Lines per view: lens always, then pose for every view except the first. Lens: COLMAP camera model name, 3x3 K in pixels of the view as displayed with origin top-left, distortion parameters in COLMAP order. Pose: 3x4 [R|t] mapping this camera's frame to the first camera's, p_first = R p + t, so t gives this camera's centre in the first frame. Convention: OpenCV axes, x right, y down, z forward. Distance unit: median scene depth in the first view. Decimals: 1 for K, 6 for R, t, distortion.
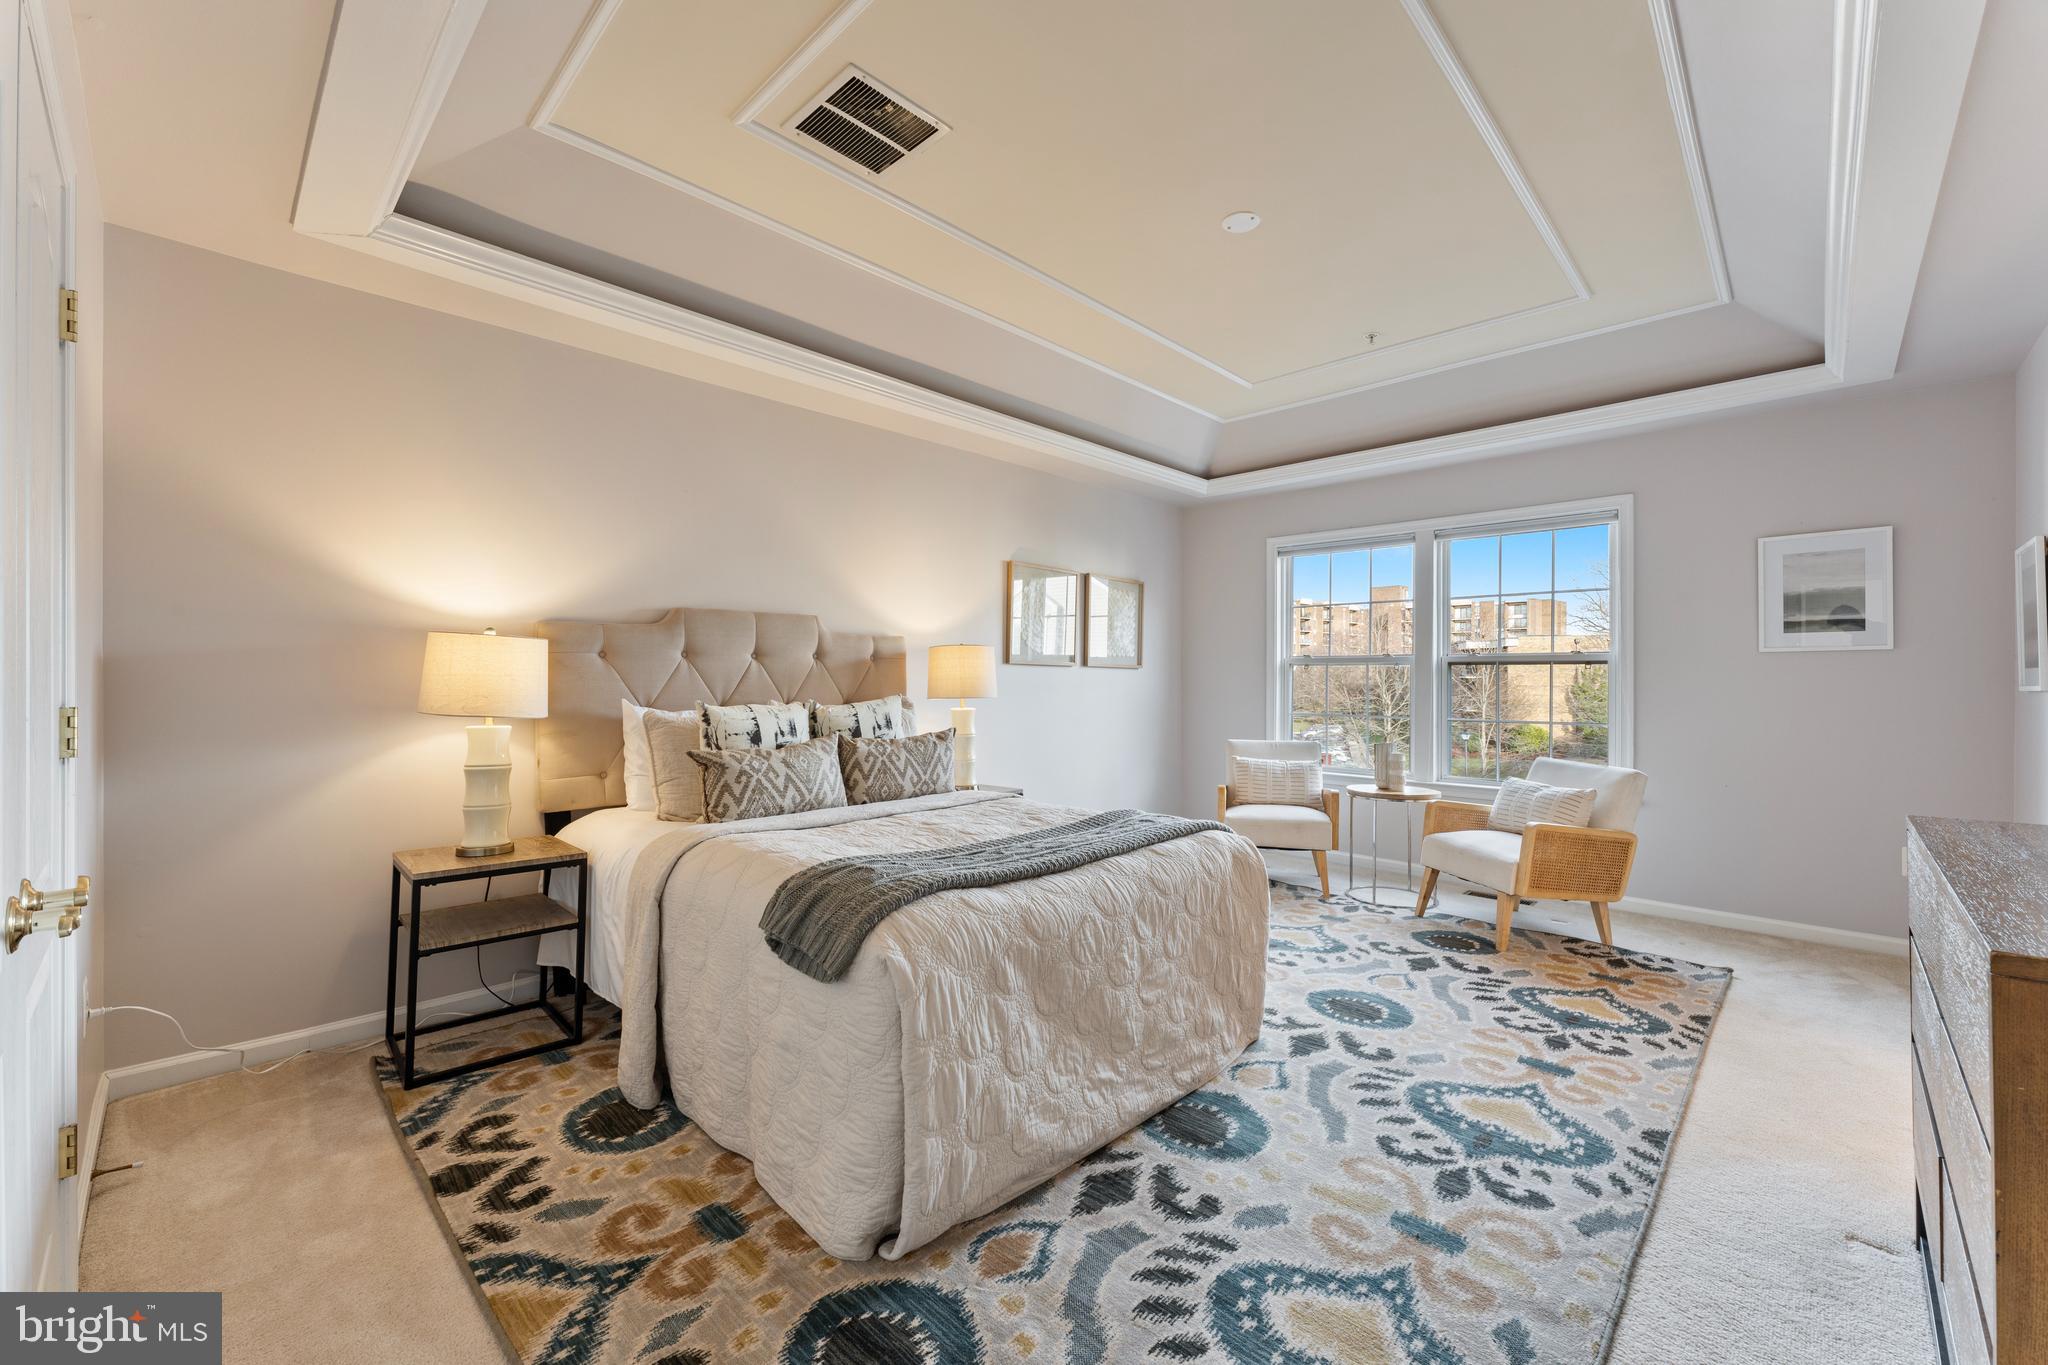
lens RADIAL K [[823.5, 0, 1033.5], [0, 823.5, 675.6], [0, 0, 1]] dist [0.001521, -0.000062]
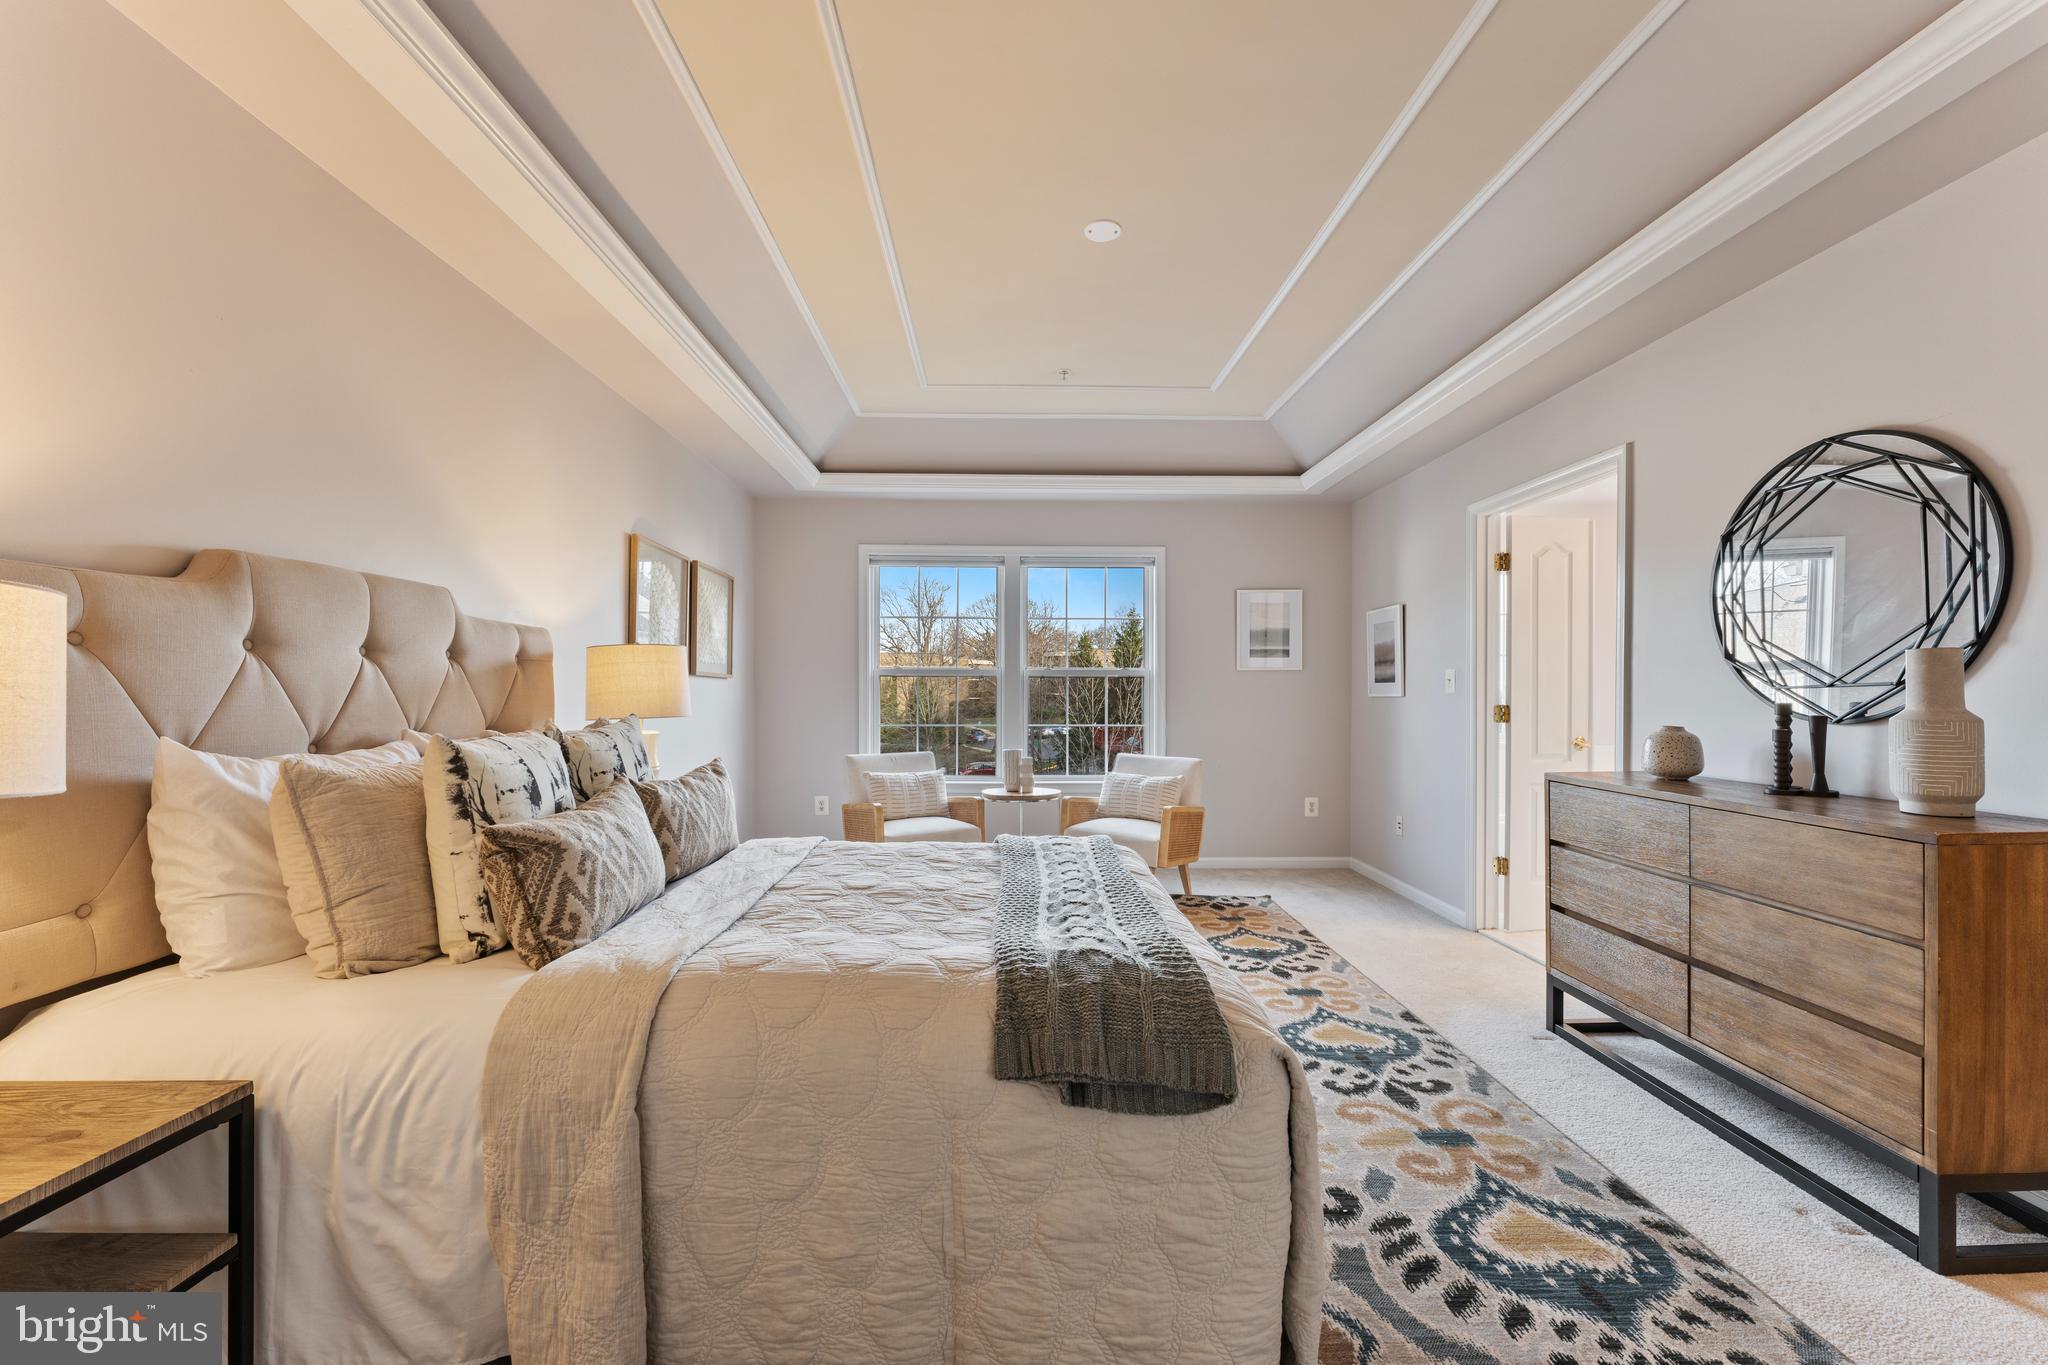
lens RADIAL K [[823.5, 0, 1018.3], [0, 823.5, 696.2], [0, 0, 1]] dist [0.001521, -0.000062]
pose [[0.706904, -0.007333, 0.707272, -0.537360], [-0.001169, 0.999933, 0.011536, -0.000518], [-0.707309, -0.008982, 0.706847, 0.371990]]
